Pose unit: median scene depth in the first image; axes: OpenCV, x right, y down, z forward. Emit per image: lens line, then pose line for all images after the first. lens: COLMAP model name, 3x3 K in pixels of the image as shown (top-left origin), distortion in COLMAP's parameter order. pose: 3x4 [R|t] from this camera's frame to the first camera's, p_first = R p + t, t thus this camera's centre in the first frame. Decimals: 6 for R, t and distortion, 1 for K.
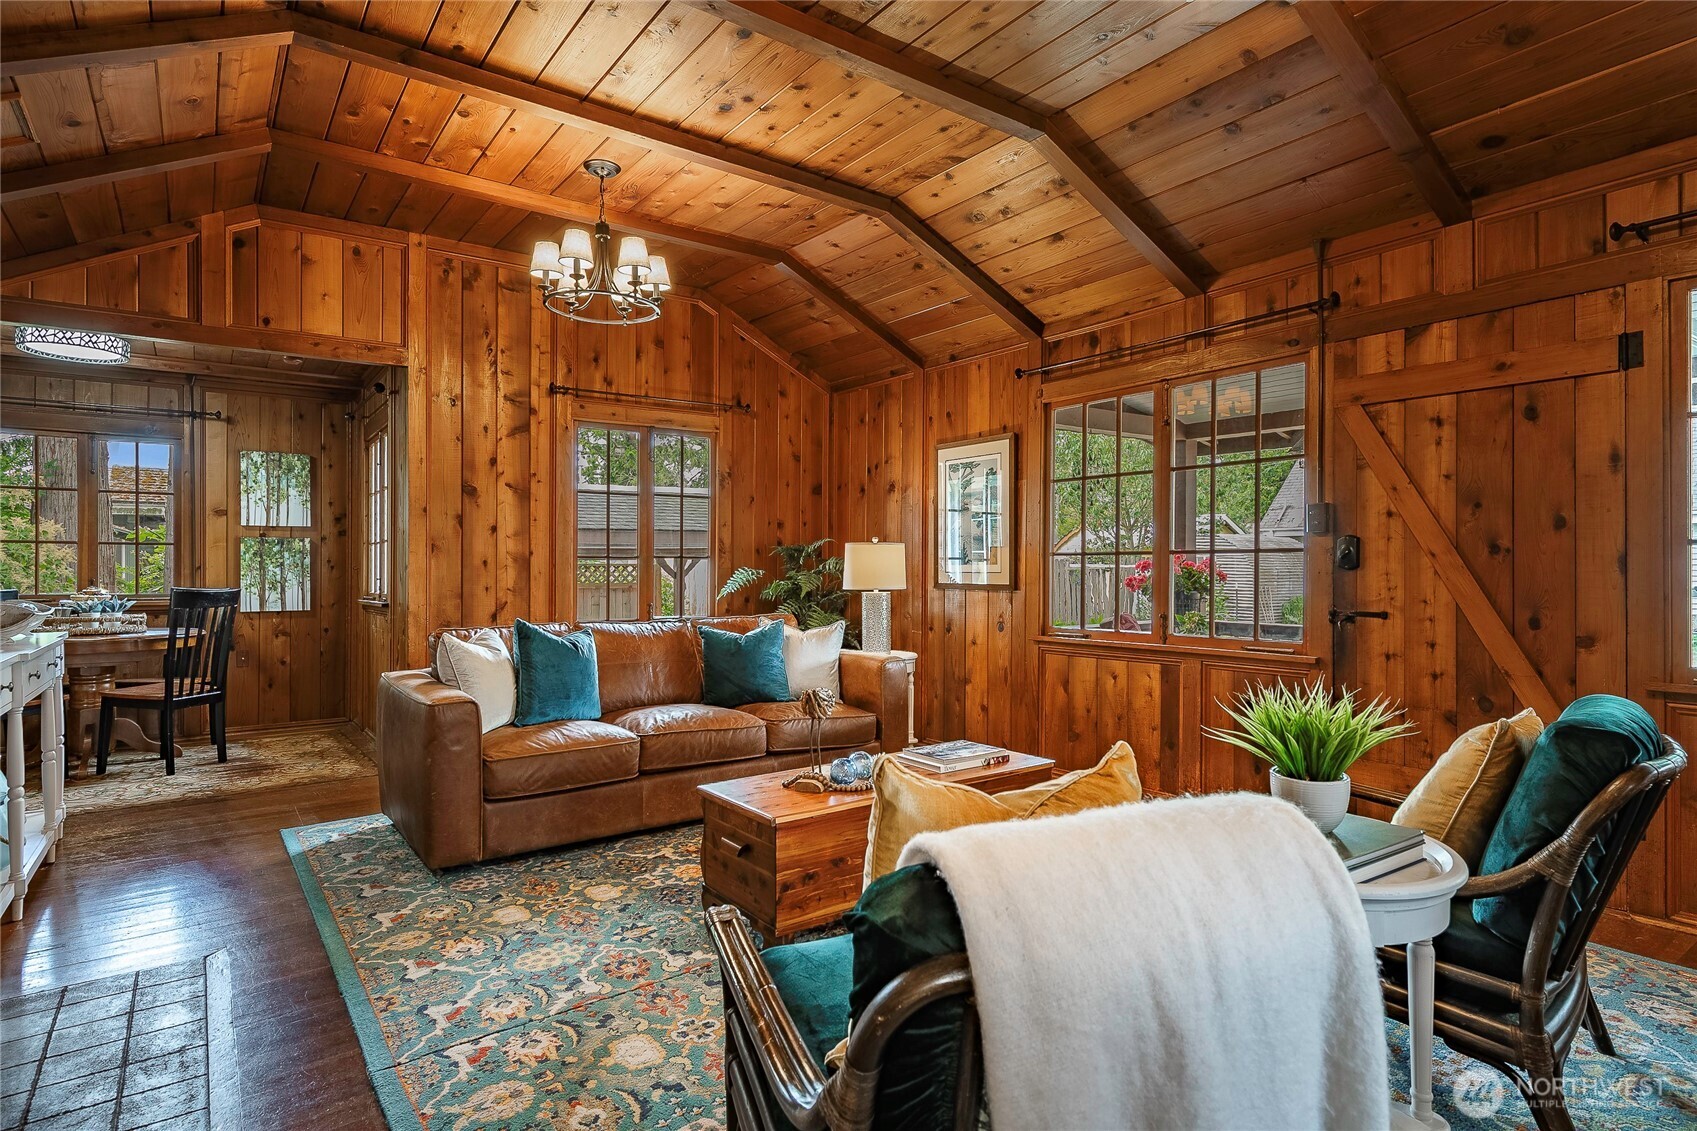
lens RADIAL K [[905.4, 0, 848.5], [0, 905.4, 565.5], [0, 0, 1]] dist [0.000444, -0.000038]
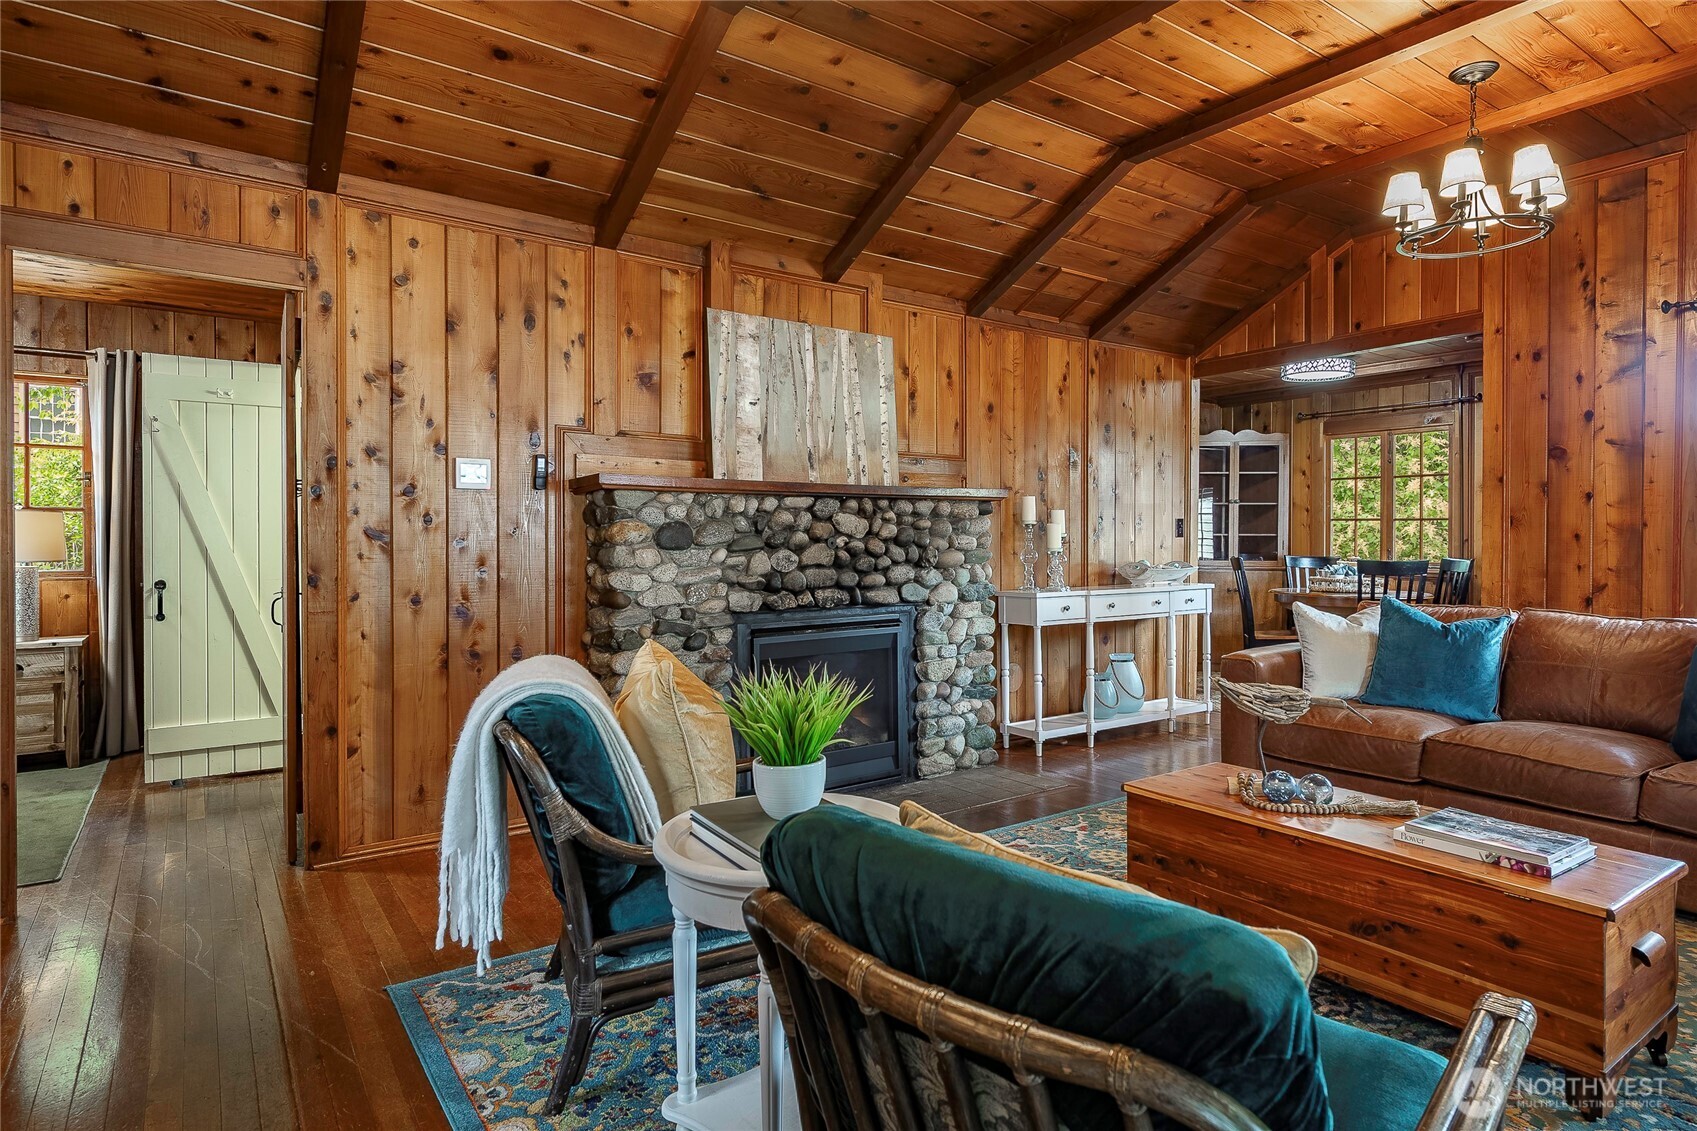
lens RADIAL K [[920.8, 0, 862.2], [0, 920.8, 549.2], [0, 0, 1]] dist [0.001017, 0.000053]
pose [[-0.003848, 0.014640, -0.999885, 0.788722], [-0.001428, 0.999892, 0.014646, -0.004962], [0.999992, 0.001484, -0.003827, 0.564670]]
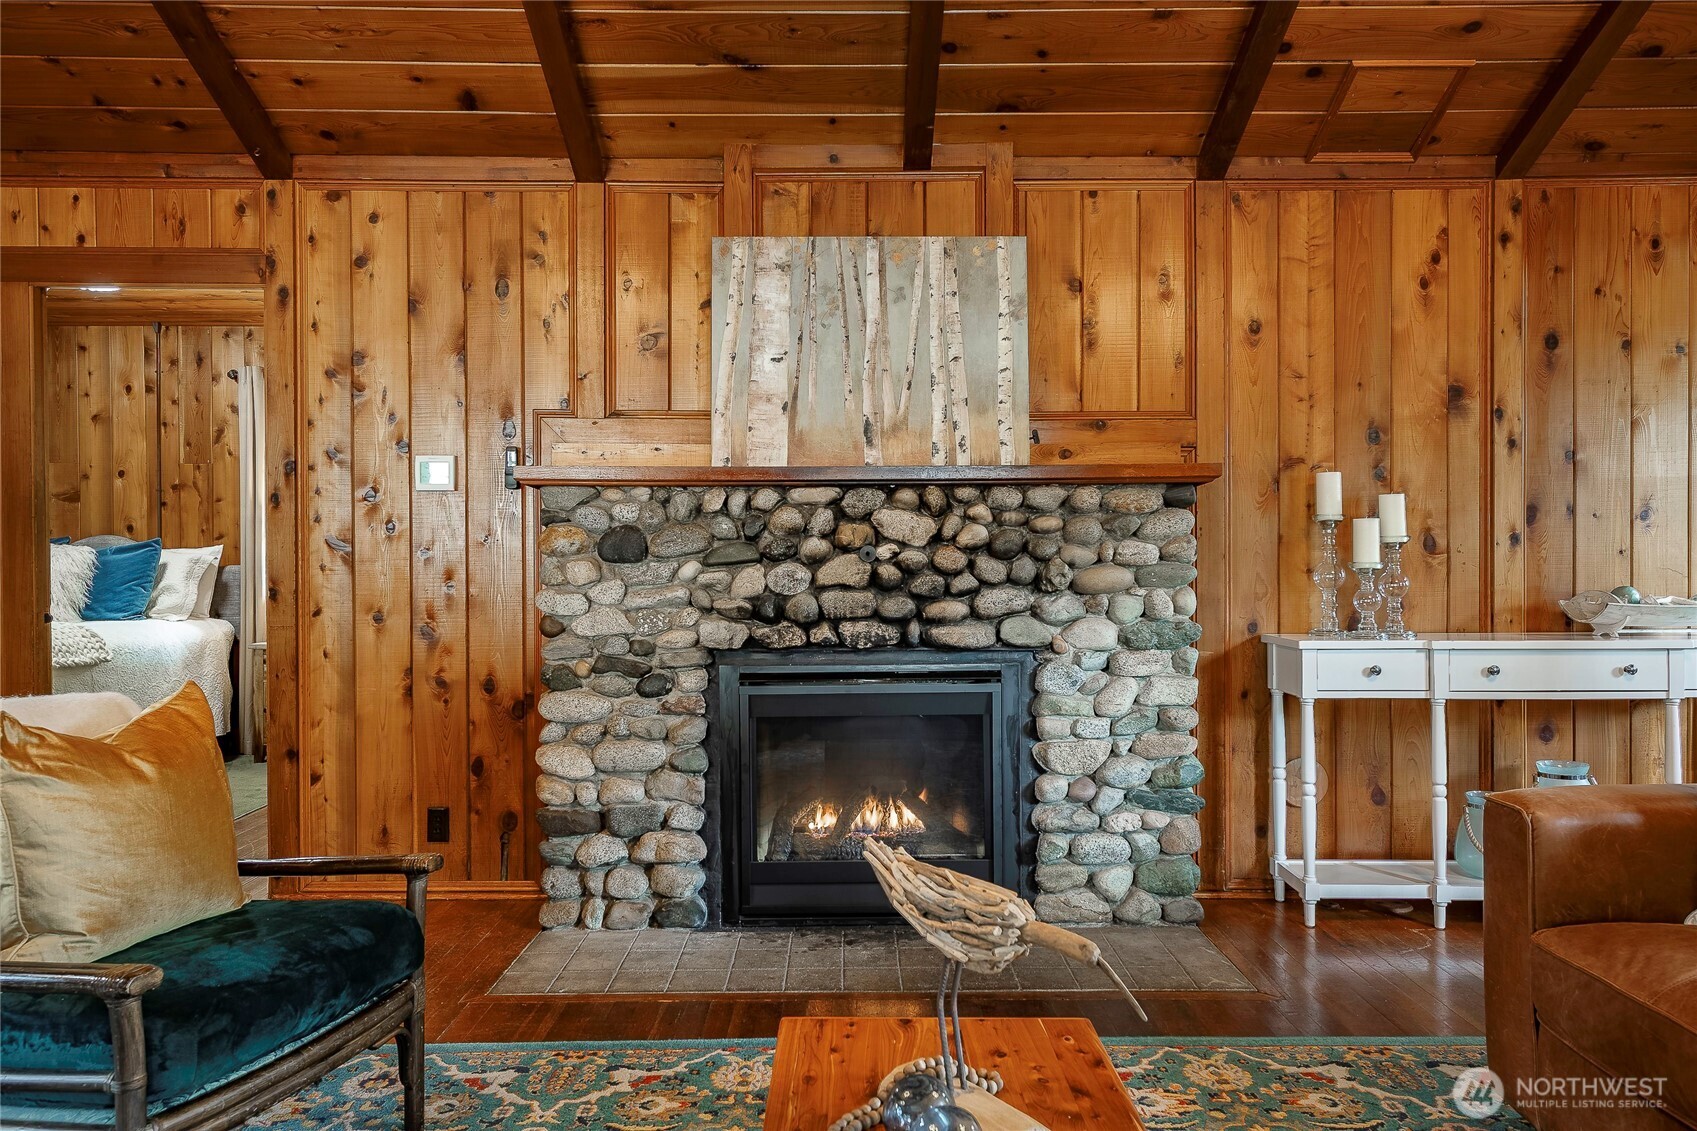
lens RADIAL K [[1117.9, 0, 854.9], [0, 1117.9, 557.6], [0, 0, 1]] dist [0.009056, 0.000779]
pose [[-0.582731, 0.012914, -0.812562, 0.351461], [0.003548, 0.999905, 0.013347, -0.005057], [0.812657, 0.004895, -0.582721, 1.154315]]
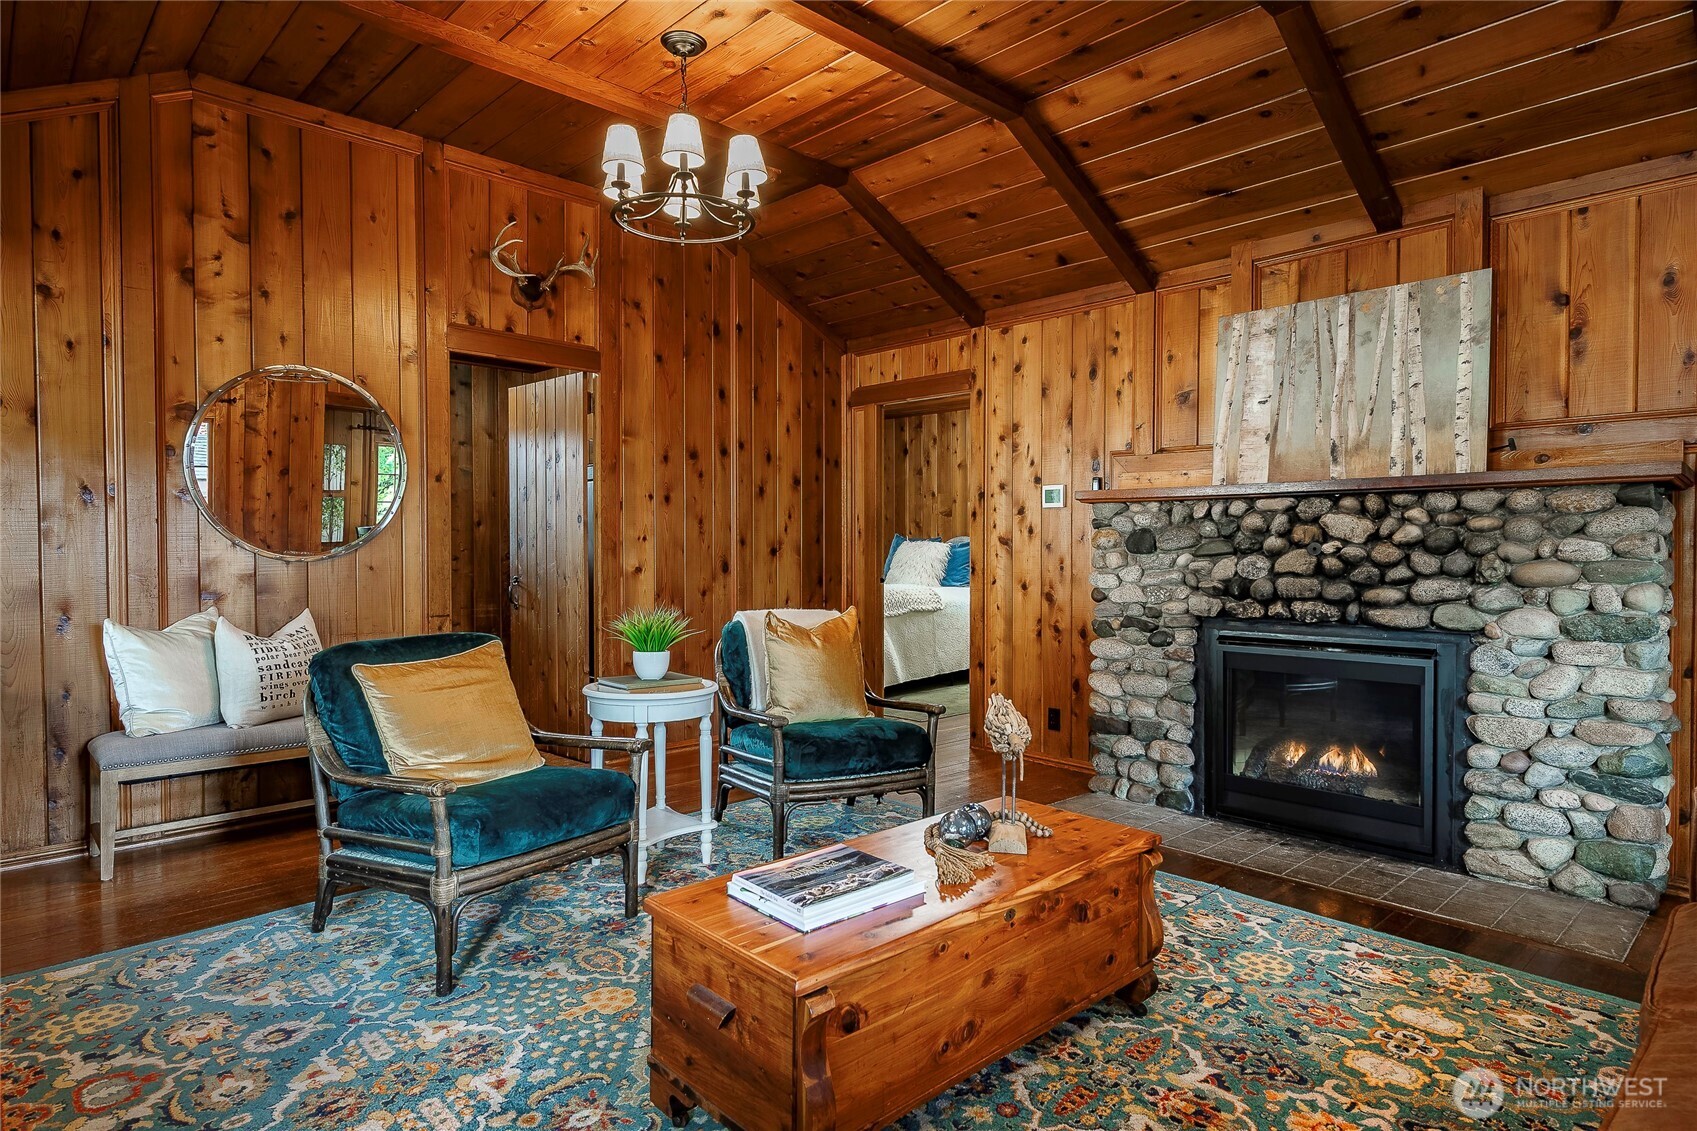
lens RADIAL K [[933.3, 0, 853.5], [0, 933.3, 558.0], [0, 0, 1]] dist [0.005943, -0.001774]
pose [[-0.991058, 0.003343, -0.133389, 0.180483], [0.001300, 0.999881, 0.015399, -0.001541], [0.133425, 0.015088, -0.990944, 1.619307]]
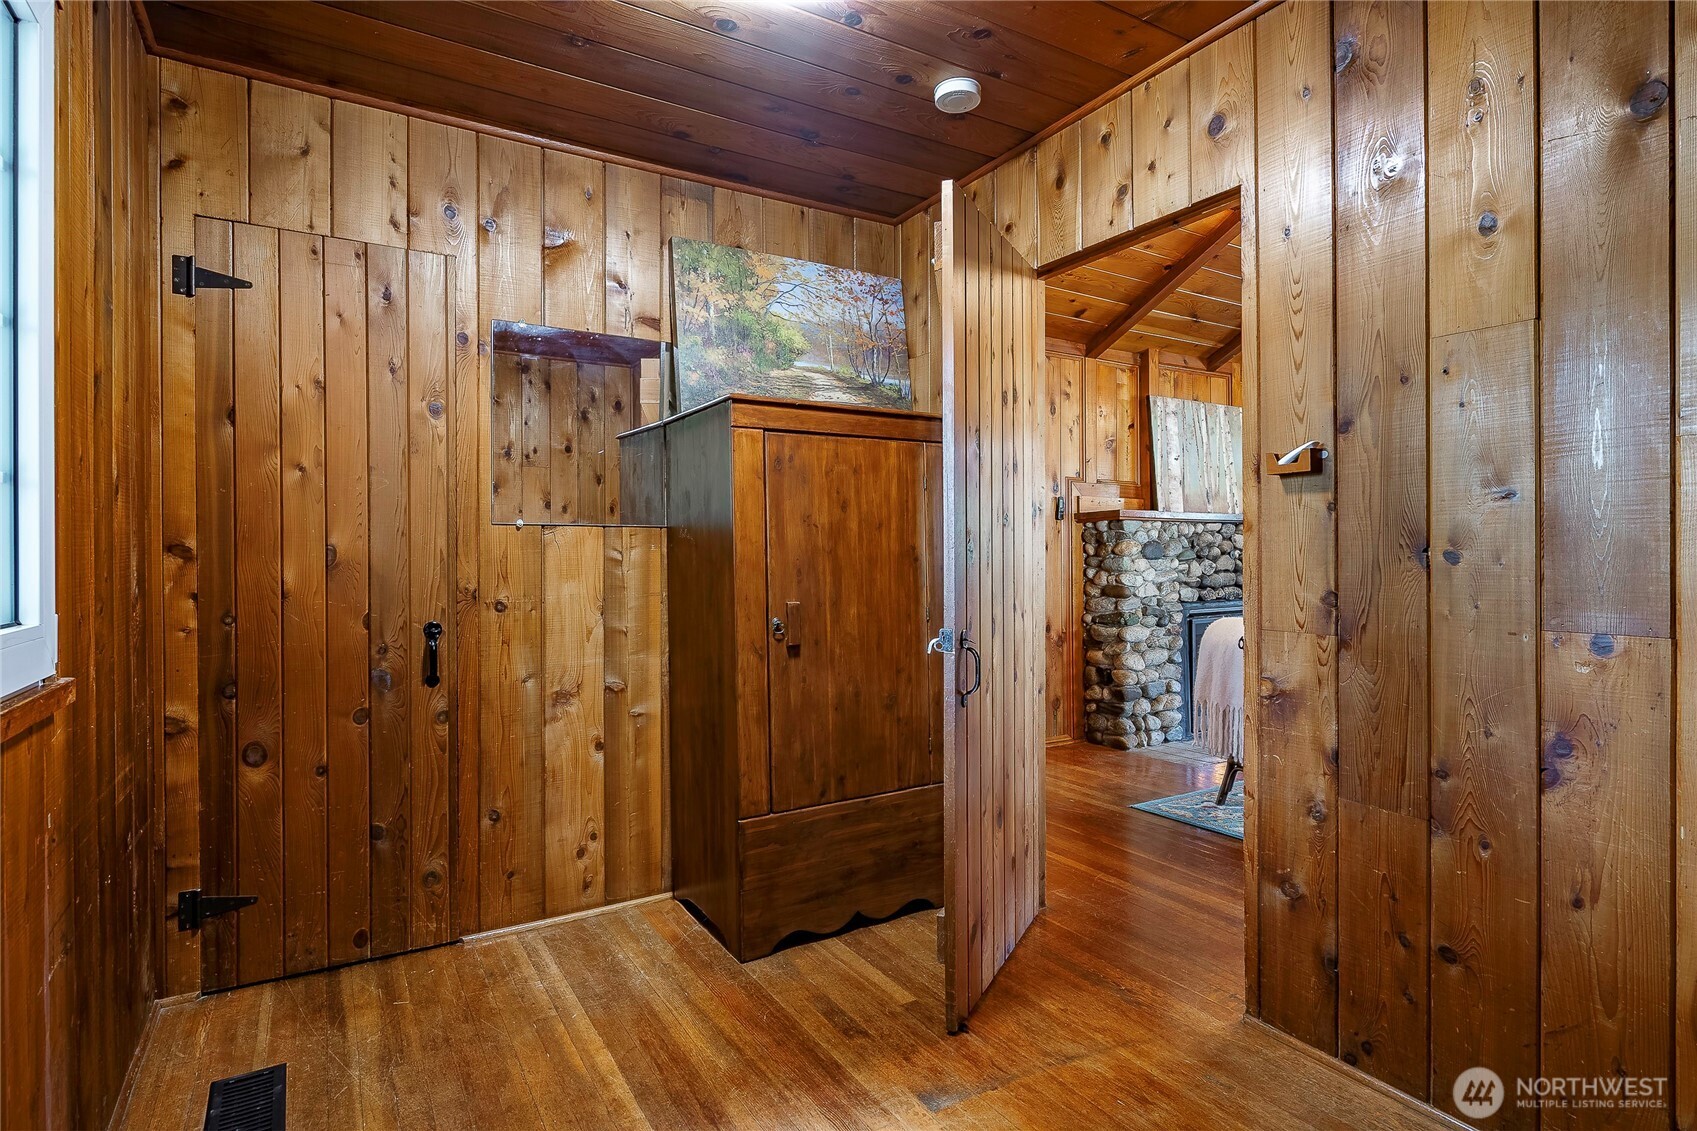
lens RADIAL K [[866.5, 0, 843.7], [0, 866.5, 555.5], [0, 0, 1]] dist [0.000328, 0.000005]
pose [[-0.085211, 0.001560, -0.996362, 1.333633], [0.005060, 0.999987, 0.001133, 0.001004], [0.996350, -0.004945, -0.085218, -0.148179]]
